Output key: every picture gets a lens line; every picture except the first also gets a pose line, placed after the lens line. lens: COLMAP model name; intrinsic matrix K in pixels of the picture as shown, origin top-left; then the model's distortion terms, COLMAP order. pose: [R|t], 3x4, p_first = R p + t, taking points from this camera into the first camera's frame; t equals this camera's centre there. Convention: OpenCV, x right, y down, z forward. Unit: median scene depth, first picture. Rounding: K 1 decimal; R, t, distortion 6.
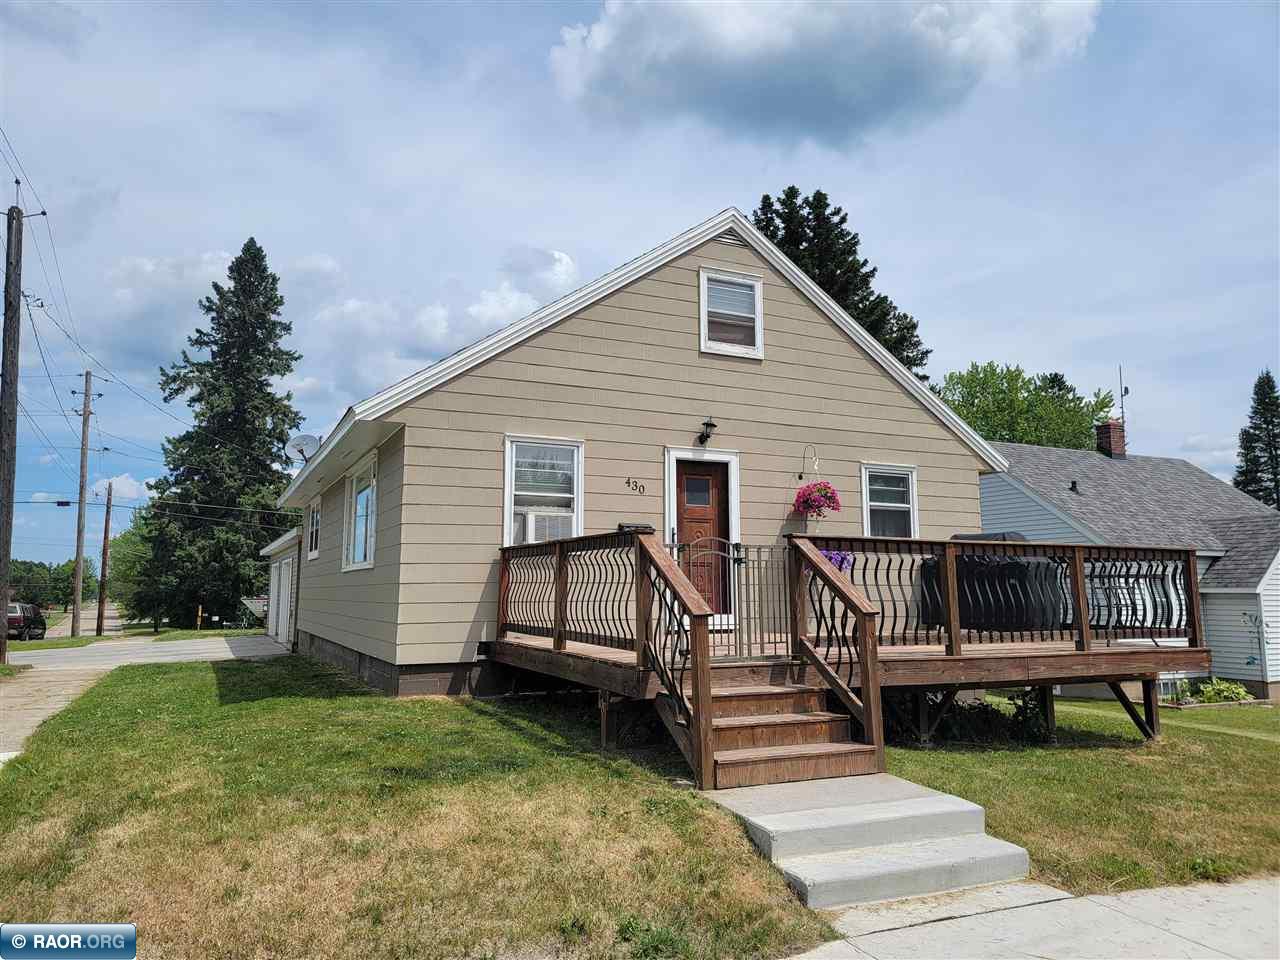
lens RADIAL K [[856.2, 0, 641.6], [0, 856.2, 483.1], [0, 0, 1]] dist [0.057823, 0.000725]
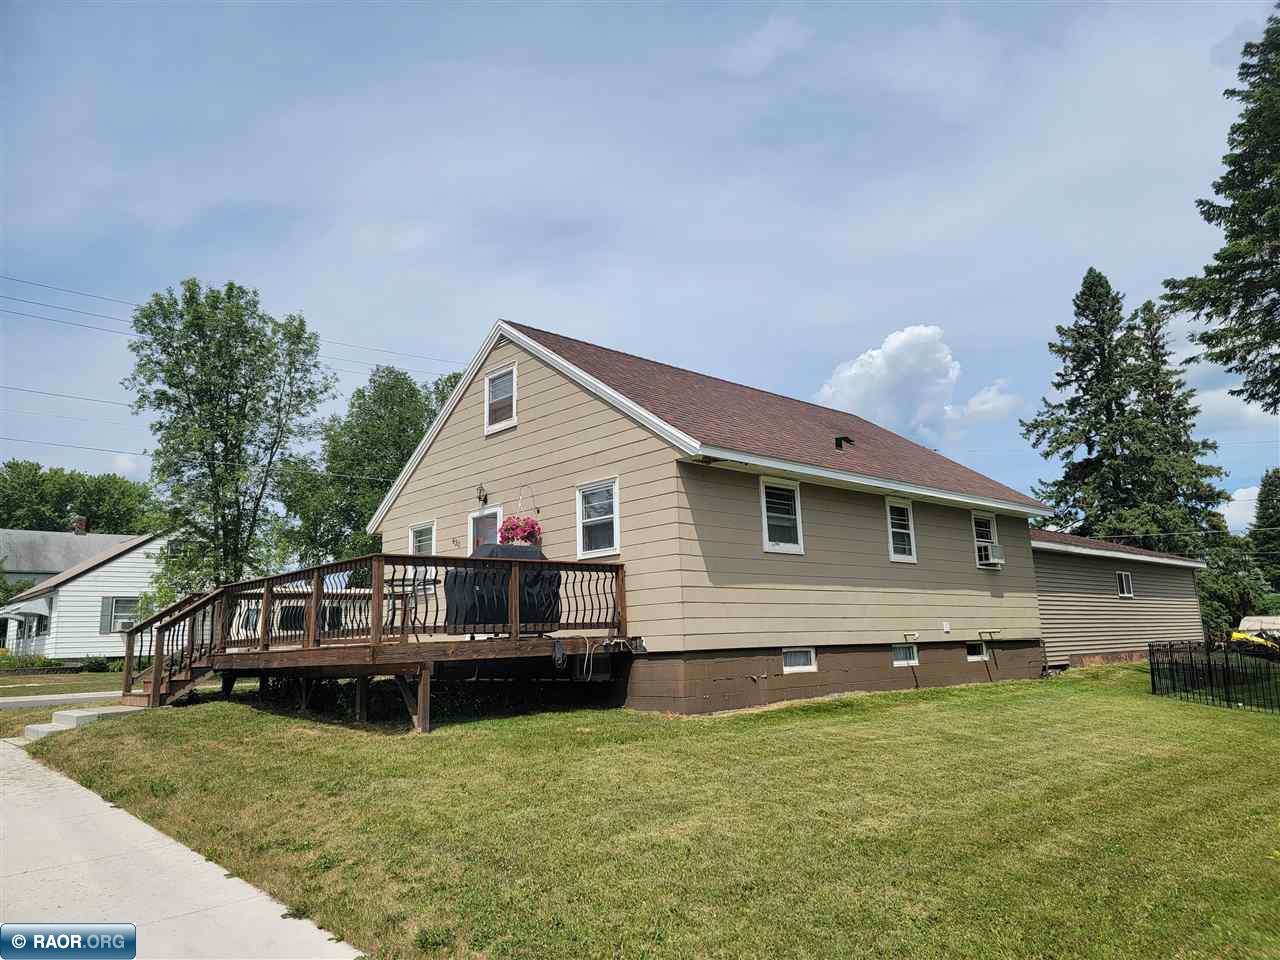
lens RADIAL K [[856.2, 0, 642.1], [0, 856.2, 477.5], [0, 0, 1]] dist [0.057823, 0.000725]
pose [[0.298415, -0.184808, -0.936373, 1.305271], [0.142470, 0.978708, -0.147759, 0.139423], [0.943743, -0.089312, 0.318391, 0.726903]]
